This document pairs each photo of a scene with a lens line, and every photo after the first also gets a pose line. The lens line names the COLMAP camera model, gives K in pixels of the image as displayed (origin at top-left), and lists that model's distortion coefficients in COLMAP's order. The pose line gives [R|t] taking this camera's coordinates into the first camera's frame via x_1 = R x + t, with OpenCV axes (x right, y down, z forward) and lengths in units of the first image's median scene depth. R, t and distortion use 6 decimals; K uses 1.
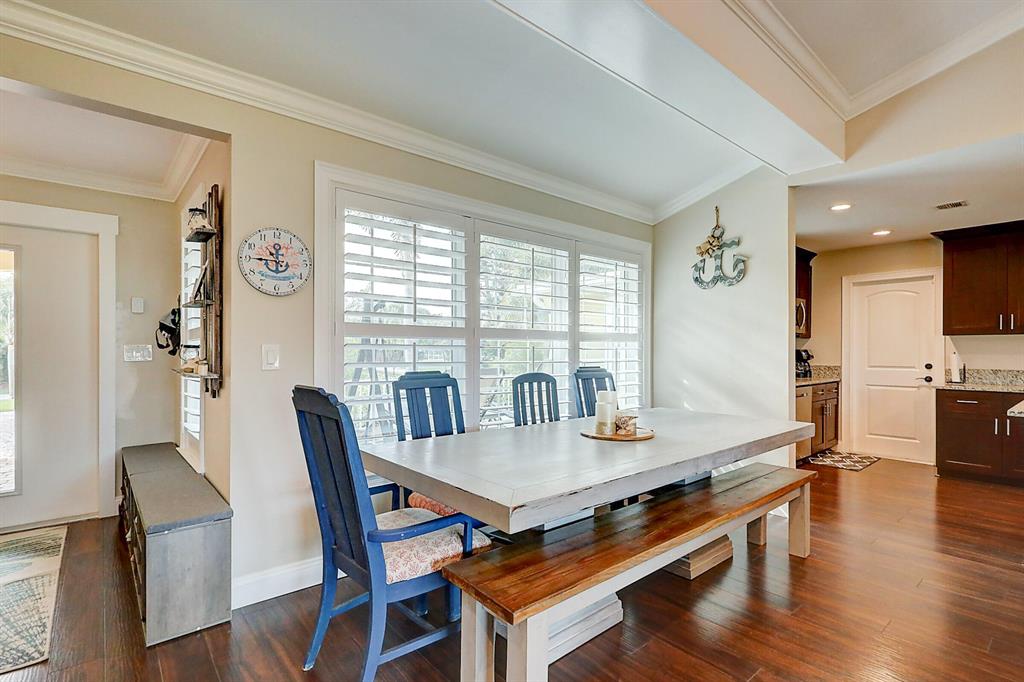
lens RADIAL K [[485.9, 0, 509.3], [0, 485.9, 351.2], [0, 0, 1]] dist [-0.000924, 0.002193]
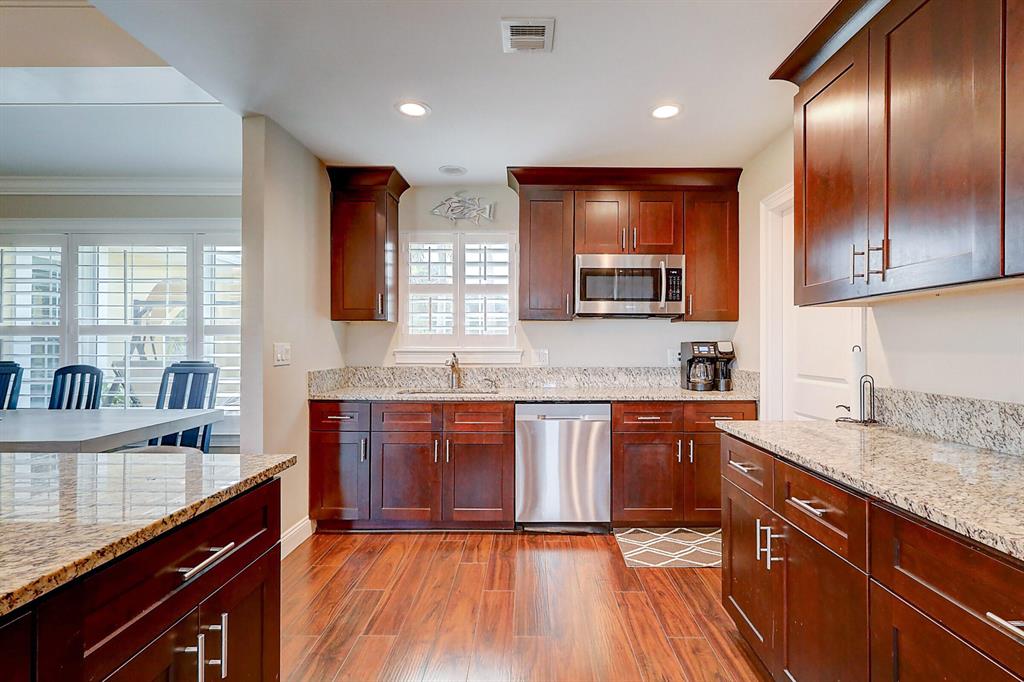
lens RADIAL K [[485.9, 0, 521.8], [0, 485.9, 346.1], [0, 0, 1]] dist [-0.000924, 0.002193]
pose [[0.760436, -0.000117, -0.649413, 1.386658], [0.001891, 0.999996, 0.002034, 0.000654], [0.649410, -0.002775, 0.760433, 0.732424]]
